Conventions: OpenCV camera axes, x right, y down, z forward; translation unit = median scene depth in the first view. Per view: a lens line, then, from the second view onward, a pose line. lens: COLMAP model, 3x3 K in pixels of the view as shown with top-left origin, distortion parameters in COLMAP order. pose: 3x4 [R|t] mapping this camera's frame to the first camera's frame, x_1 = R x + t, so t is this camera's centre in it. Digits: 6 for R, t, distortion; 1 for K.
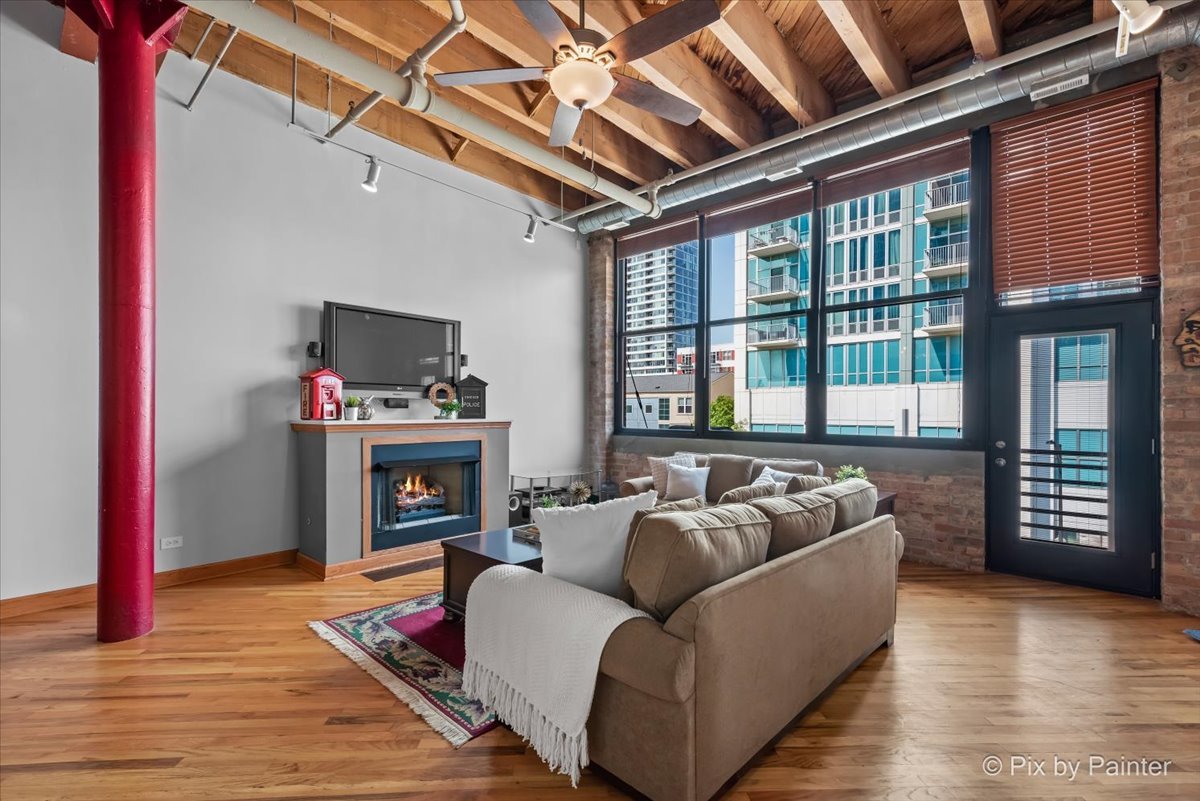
lens RADIAL K [[525.1, 0, 604.6], [0, 525.1, 414.4], [0, 0, 1]] dist [0.000604, 0.000013]
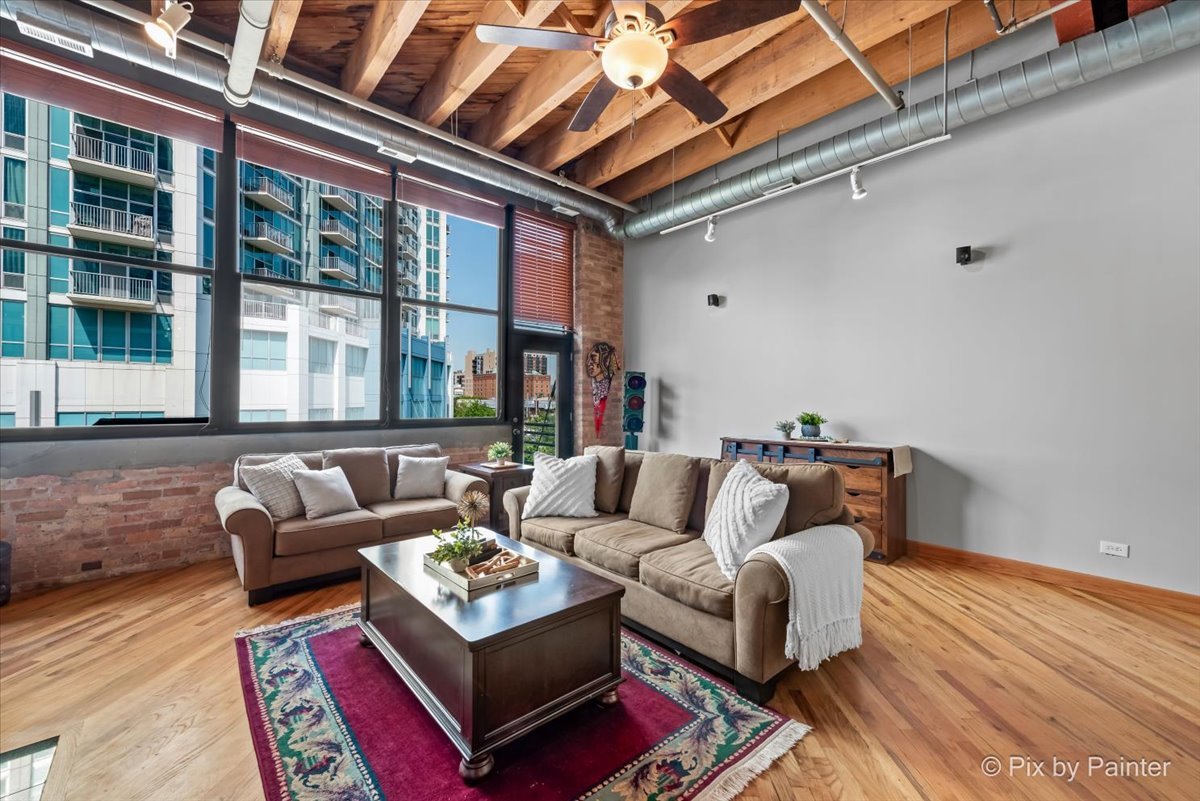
lens RADIAL K [[483.7, 0, 603.0], [0, 483.7, 393.9], [0, 0, 1]] dist [0.001093, -0.000309]
pose [[0.106811, 0.008525, 0.994243, -0.087099], [-0.001759, 0.999963, -0.008386, -0.000943], [-0.994278, -0.000853, 0.106822, 0.089232]]
